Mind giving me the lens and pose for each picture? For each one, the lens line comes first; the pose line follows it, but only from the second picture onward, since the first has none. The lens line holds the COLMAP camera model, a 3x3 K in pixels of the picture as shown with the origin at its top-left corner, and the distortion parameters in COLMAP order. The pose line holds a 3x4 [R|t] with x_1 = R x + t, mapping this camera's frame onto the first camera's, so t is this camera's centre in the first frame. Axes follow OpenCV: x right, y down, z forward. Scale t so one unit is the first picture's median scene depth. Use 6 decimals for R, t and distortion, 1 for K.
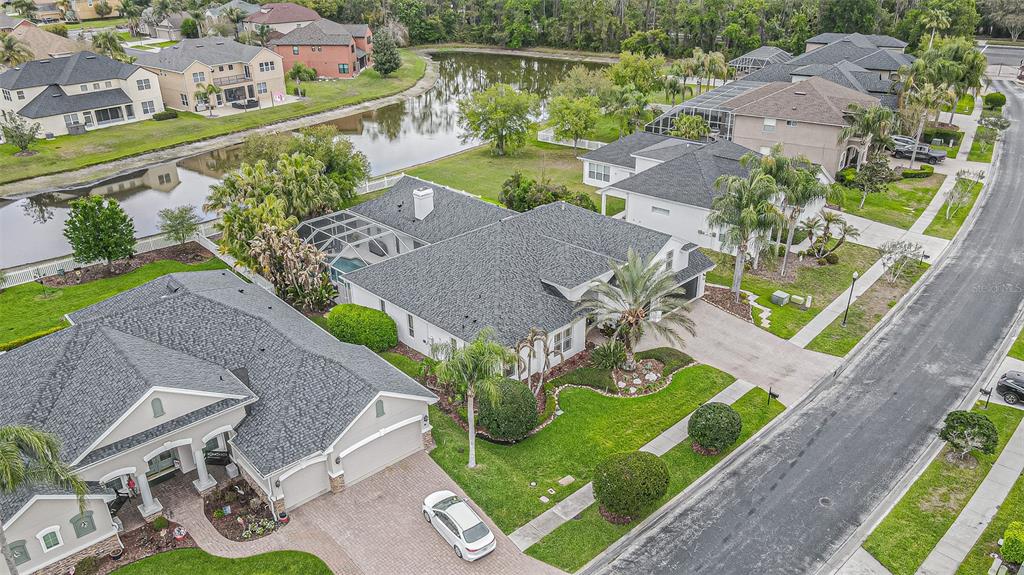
lens RADIAL K [[759.2, 0, 514.9], [0, 759.2, 287.4], [0, 0, 1]] dist [-0.003669, 0.038212]
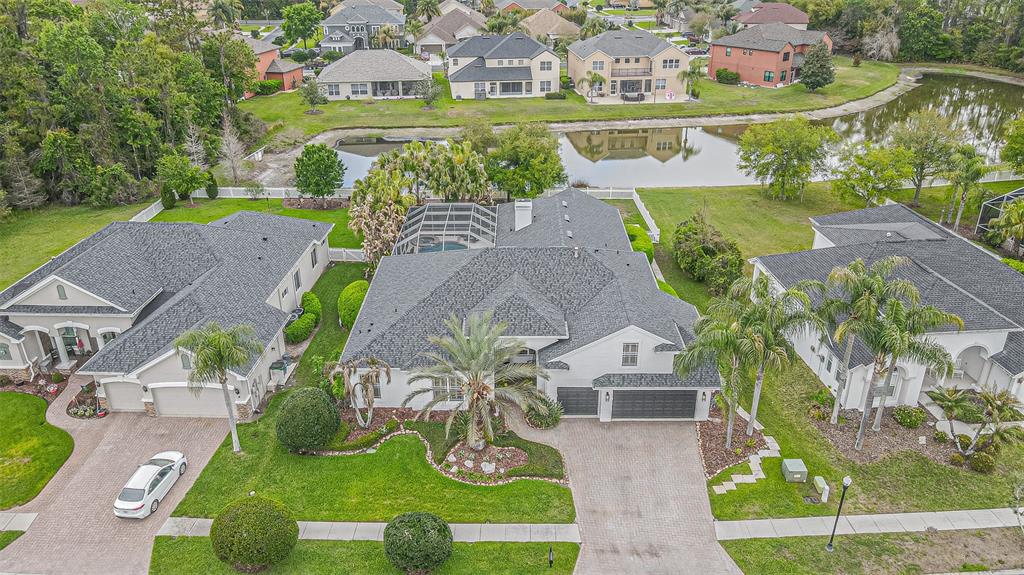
lens RADIAL K [[759.2, 0, 514.9], [0, 759.2, 287.4], [0, 0, 1]] dist [-0.003669, 0.038212]
pose [[0.709259, 0.306423, -0.634867, 0.296090], [-0.303390, 0.945599, 0.117460, -0.077919], [0.636323, 0.109302, 0.763640, 0.158436]]
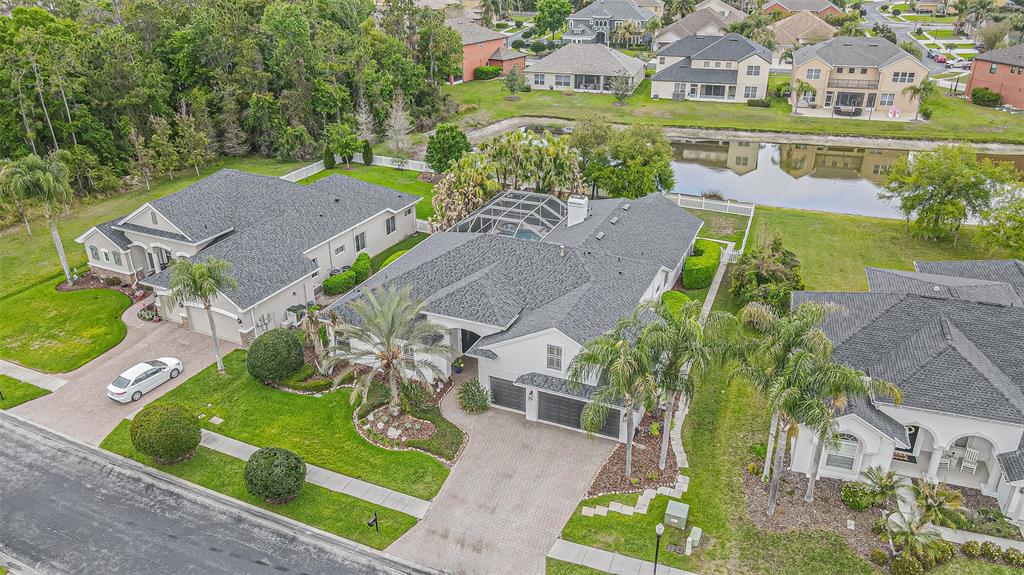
lens RADIAL K [[759.2, 0, 514.9], [0, 759.2, 287.4], [0, 0, 1]] dist [-0.003669, 0.038212]
pose [[0.374916, 0.404530, -0.834142, 0.398575], [-0.396942, 0.883170, 0.249897, -0.136487], [0.837780, 0.237416, 0.491689, 0.284210]]
